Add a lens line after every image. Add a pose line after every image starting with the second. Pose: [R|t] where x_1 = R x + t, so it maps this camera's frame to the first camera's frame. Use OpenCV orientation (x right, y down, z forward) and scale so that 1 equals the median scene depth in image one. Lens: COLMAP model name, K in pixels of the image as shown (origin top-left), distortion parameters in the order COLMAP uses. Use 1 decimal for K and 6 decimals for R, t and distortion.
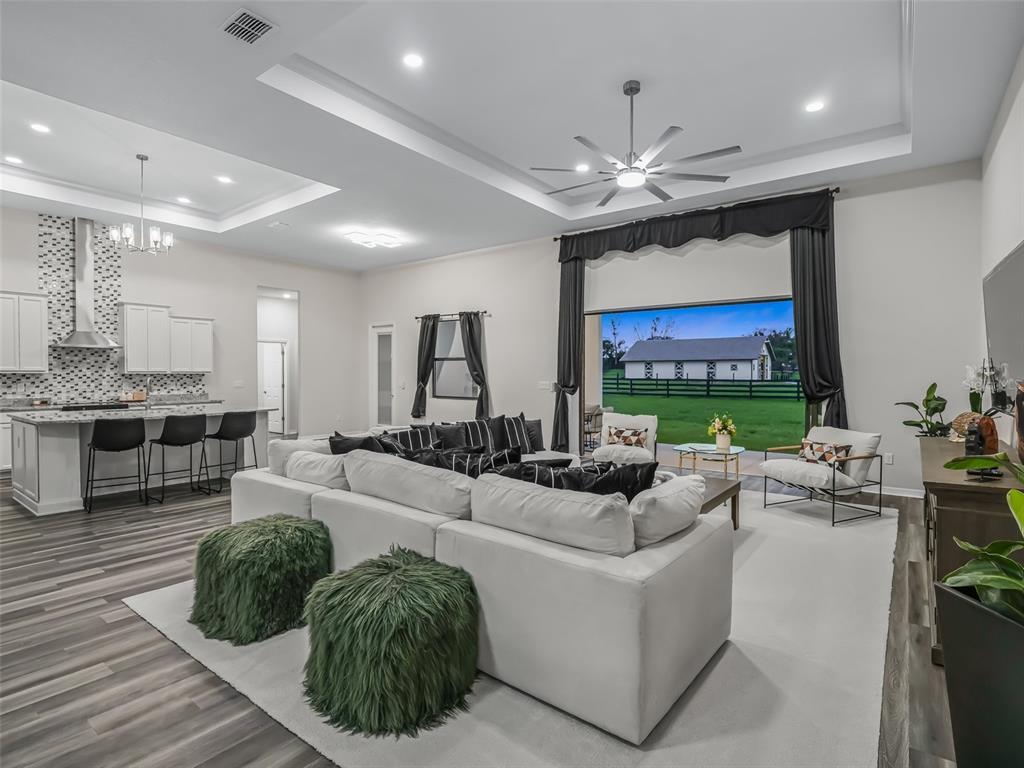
lens RADIAL K [[528.5, 0, 512.0], [0, 528.5, 384.0], [0, 0, 1]] dist [-0.001519, -0.001091]
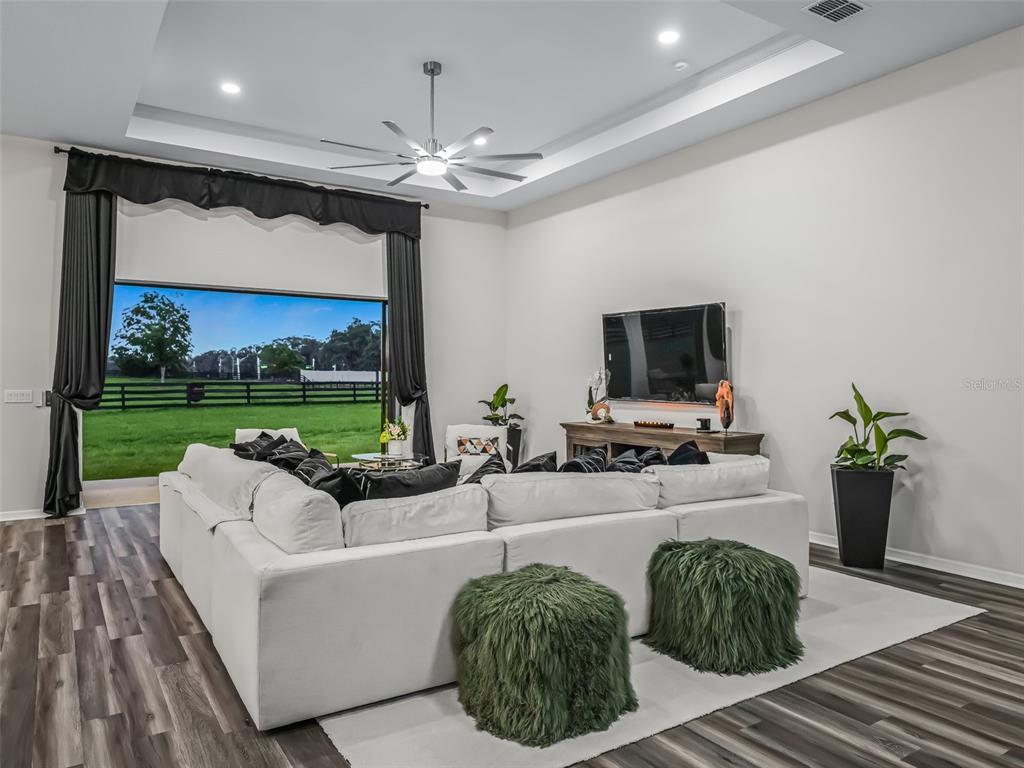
lens RADIAL K [[713.4, 0, 512.0], [0, 713.4, 384.0], [0, 0, 1]] dist [-0.000134, 0.000540]
pose [[0.342129, -0.006325, 0.939632, -0.628428], [0.017725, 0.999843, 0.000277, -0.001841], [-0.939486, 0.016561, 0.342187, 0.311159]]
